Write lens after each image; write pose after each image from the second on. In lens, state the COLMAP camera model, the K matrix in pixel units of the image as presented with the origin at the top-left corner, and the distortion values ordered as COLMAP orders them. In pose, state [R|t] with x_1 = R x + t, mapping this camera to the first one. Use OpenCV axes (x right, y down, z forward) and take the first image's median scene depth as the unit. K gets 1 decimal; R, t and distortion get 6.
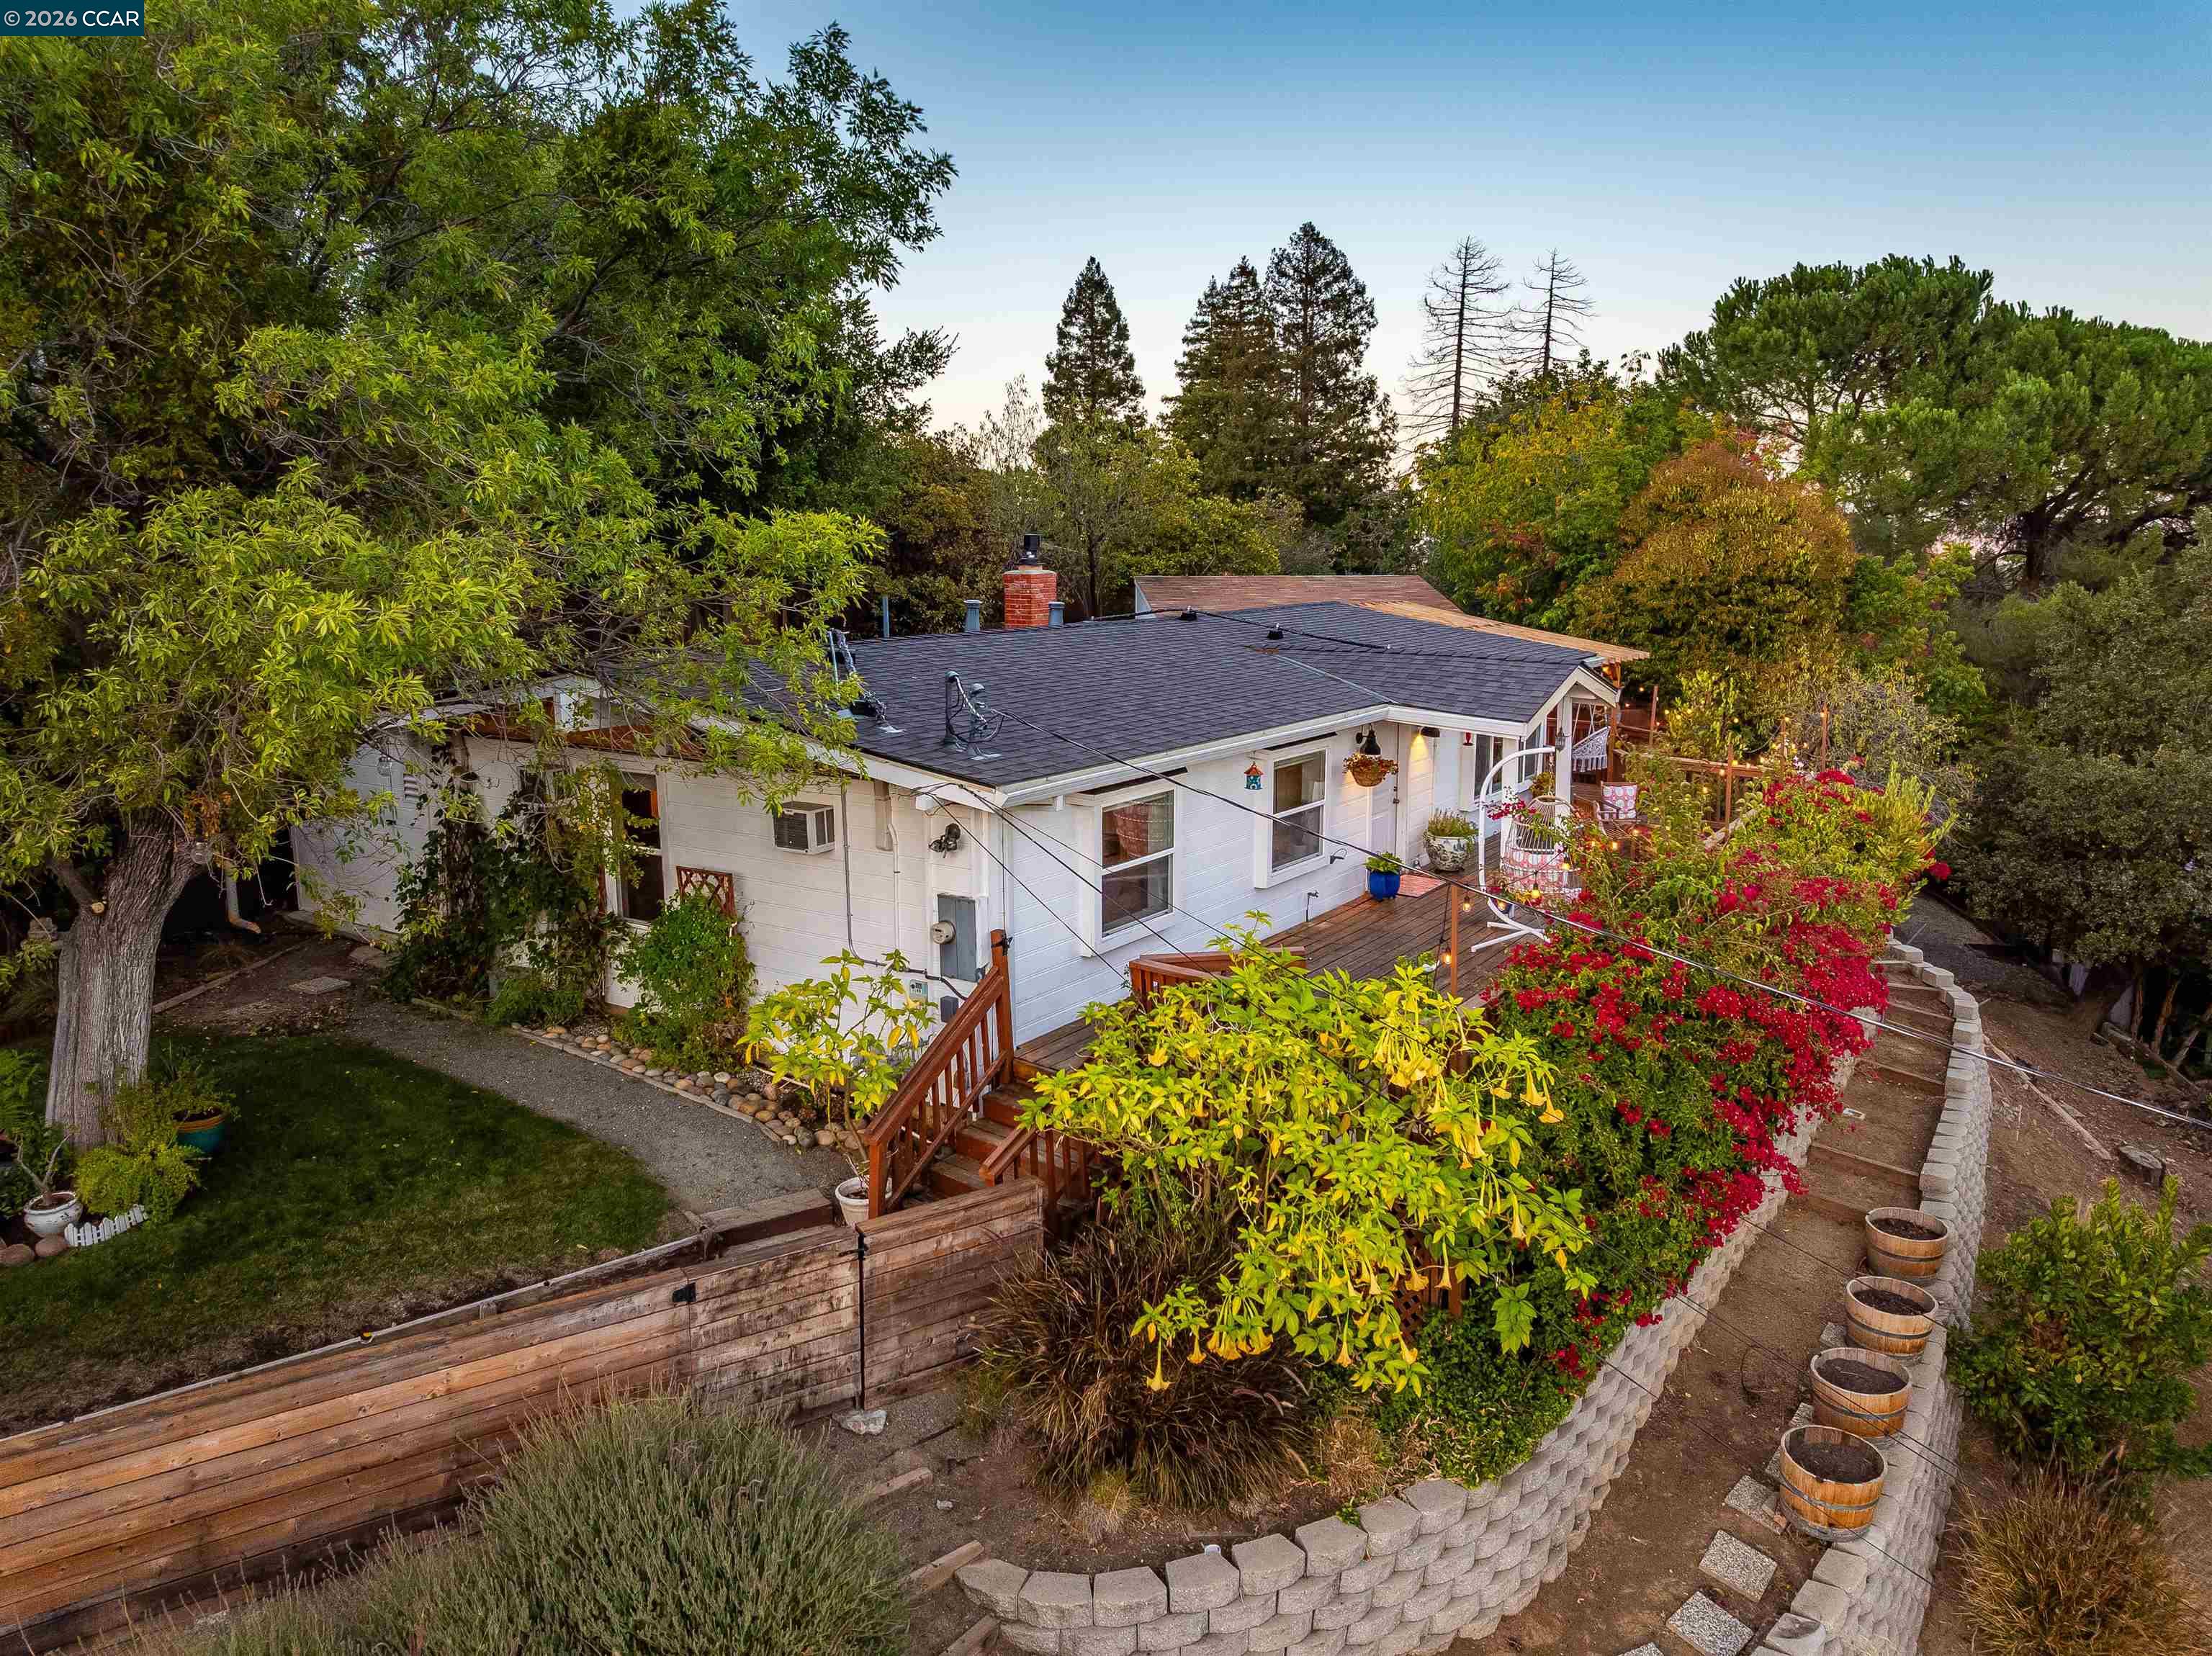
lens RADIAL K [[1528.0, 0, 1106.0], [0, 1528.0, 828.0], [0, 0, 1]] dist [-0.020939, -0.036776]
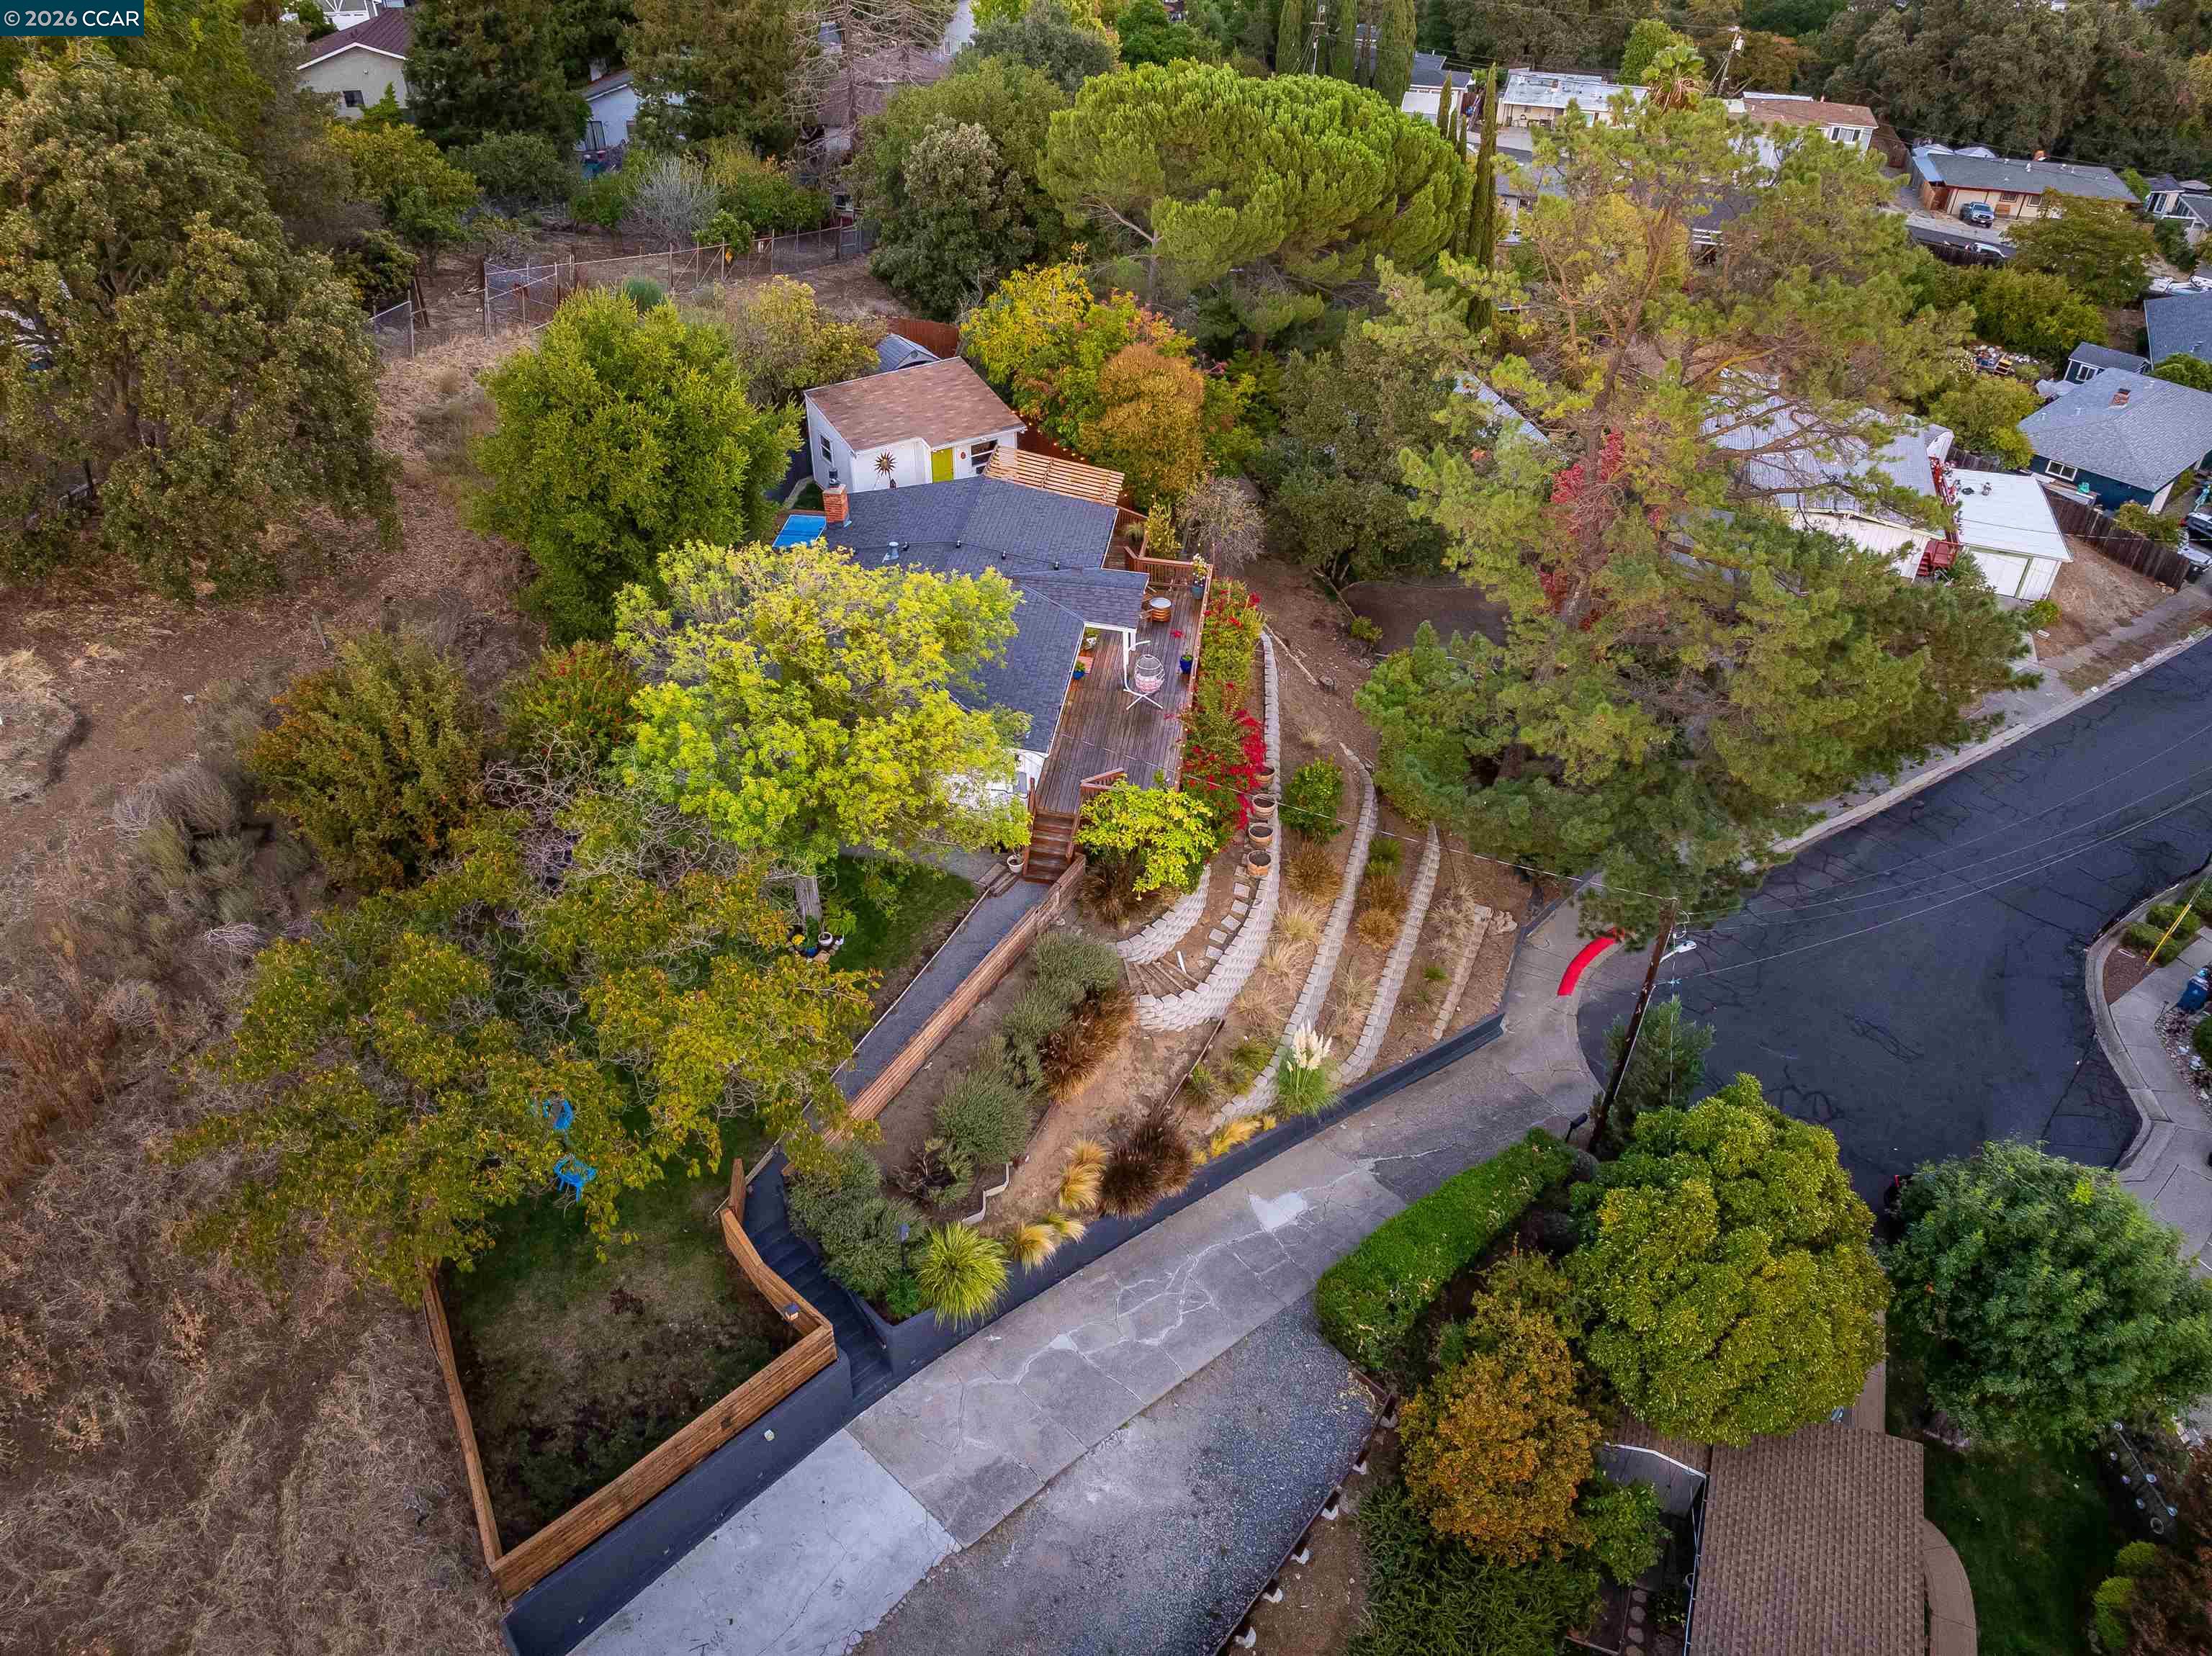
lens RADIAL K [[1528.0, 0, 1106.0], [0, 1528.0, 828.0], [0, 0, 1]] dist [-0.020939, -0.036776]
pose [[0.887616, -0.268096, 0.374516, -1.190371], [0.066266, 0.879006, 0.472183, -1.381112], [-0.455792, -0.394300, 0.797986, -1.748011]]
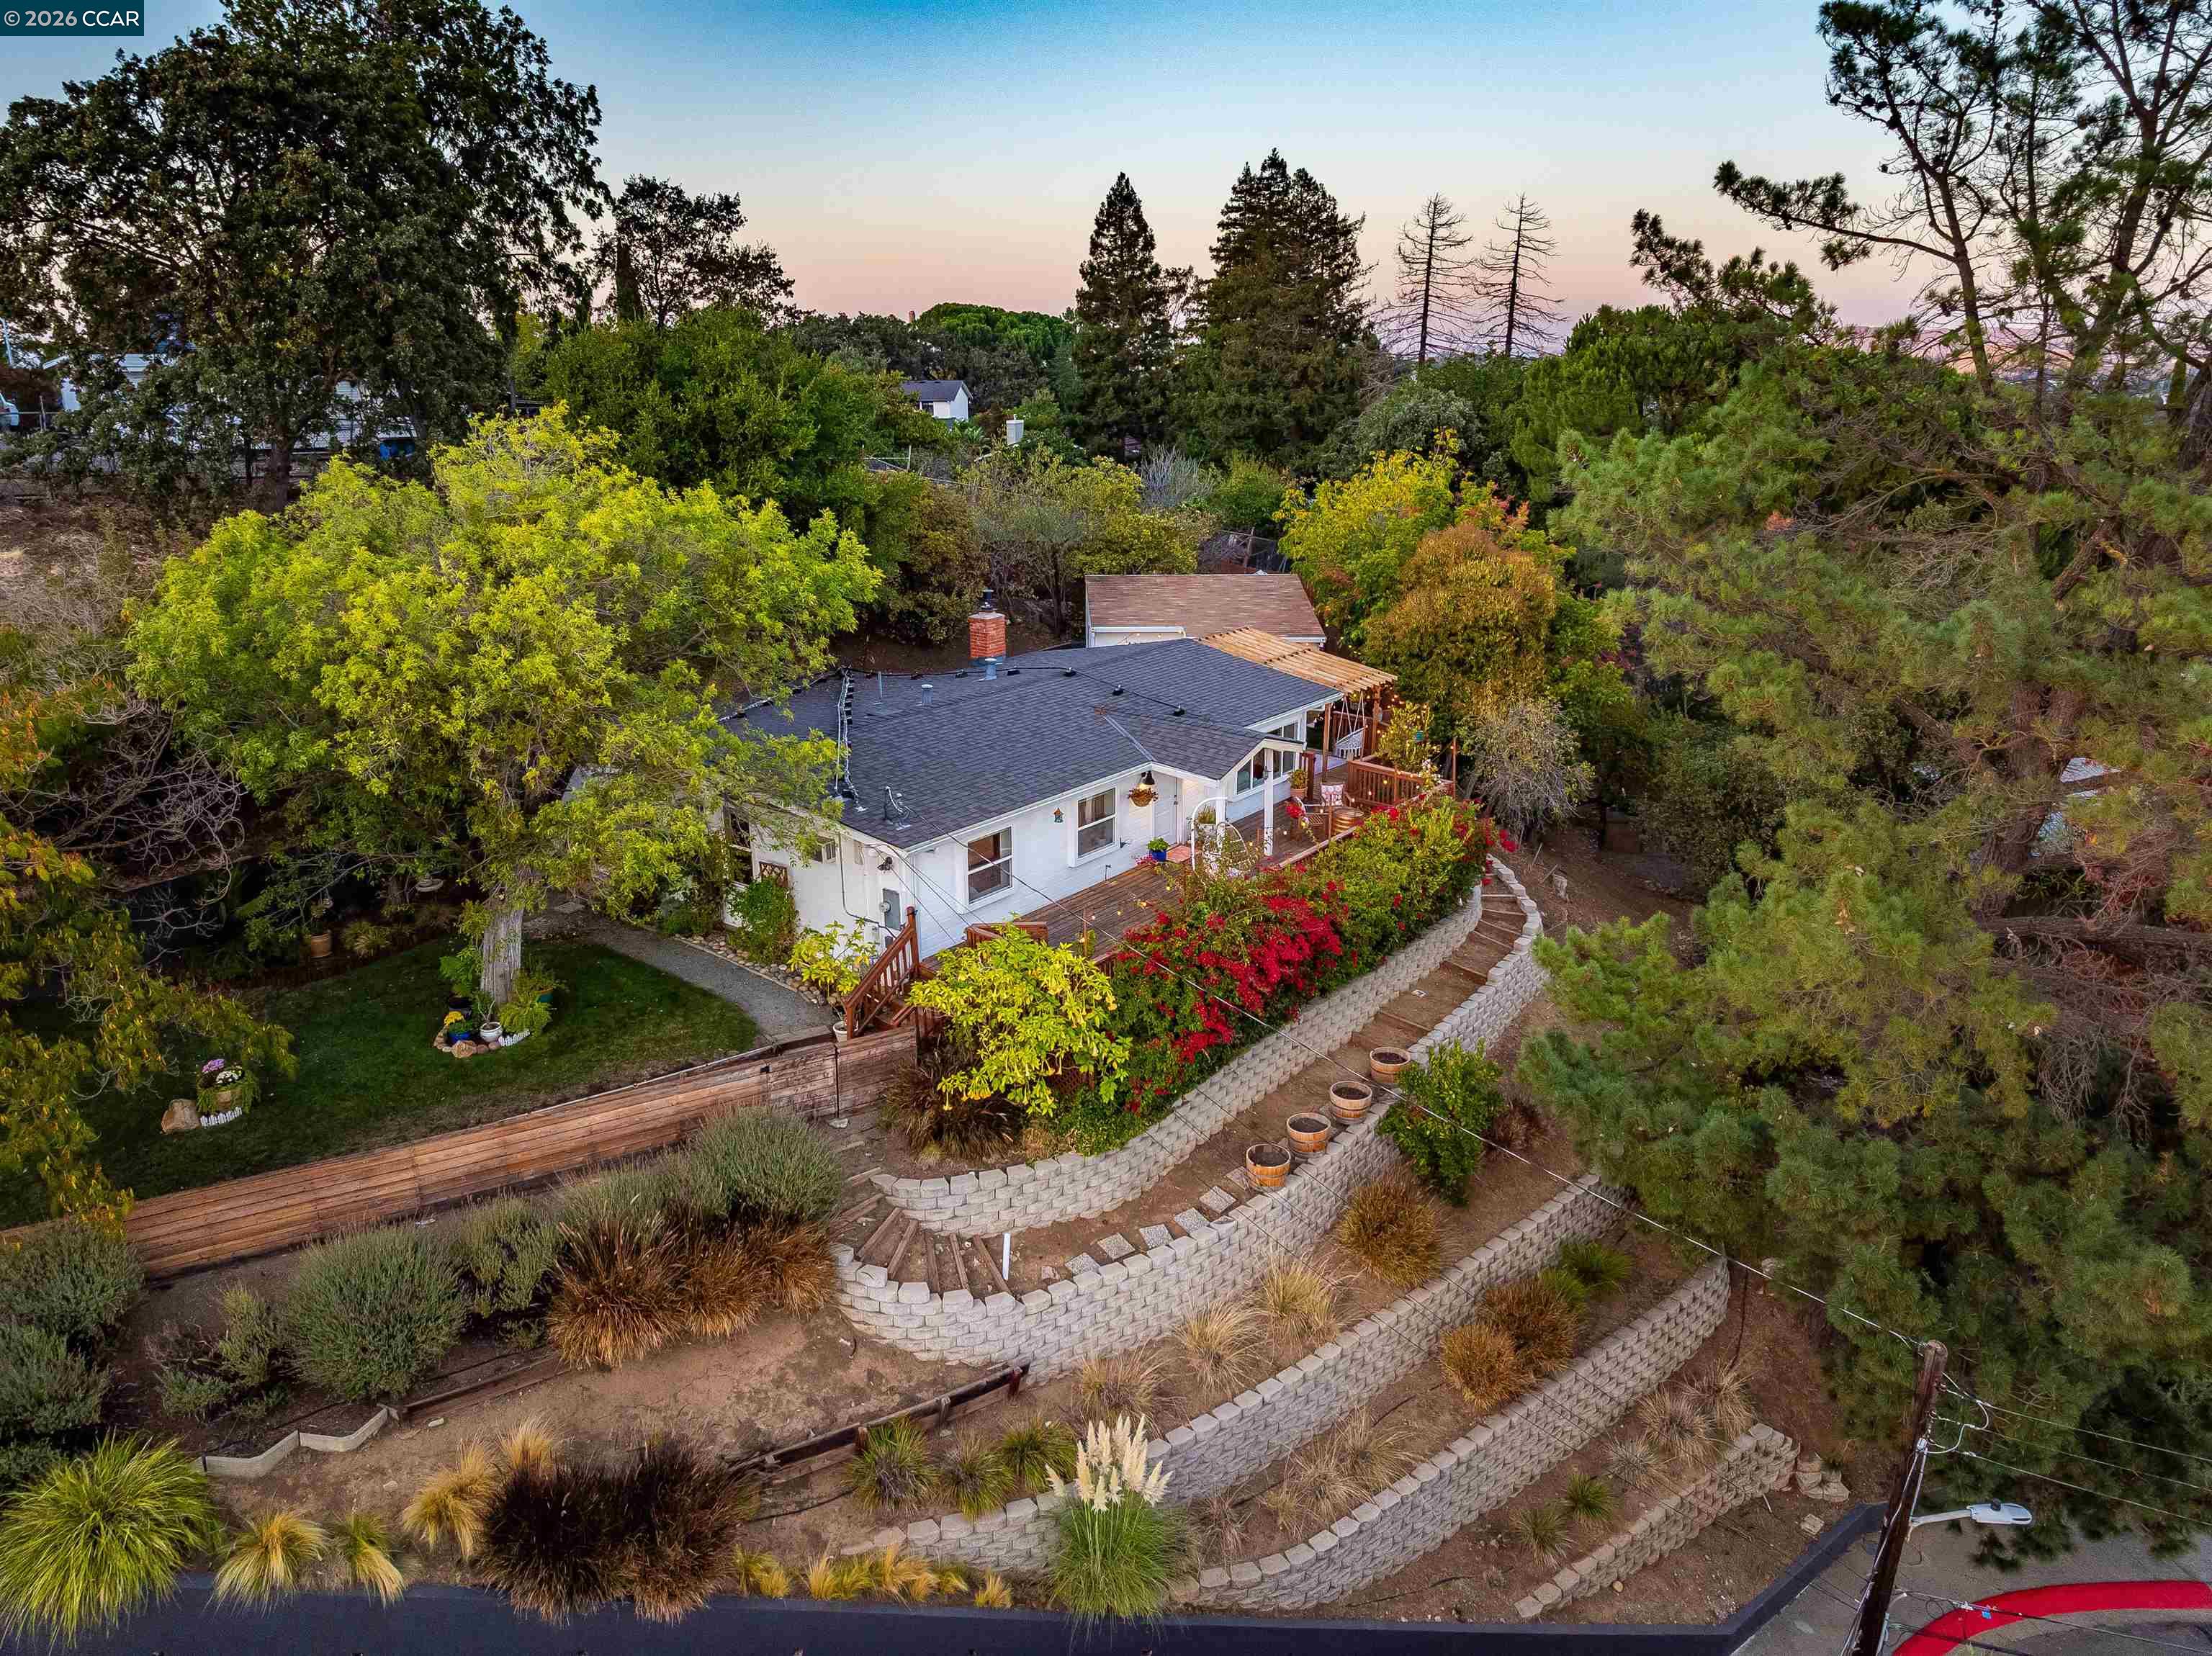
lens RADIAL K [[1528.0, 0, 1106.0], [0, 1528.0, 828.0], [0, 0, 1]] dist [-0.020939, -0.036776]
pose [[0.998667, 0.019173, -0.047925, 0.294641], [-0.013095, 0.992190, 0.124048, -0.302942], [0.049929, -0.123255, 0.991118, -1.050357]]
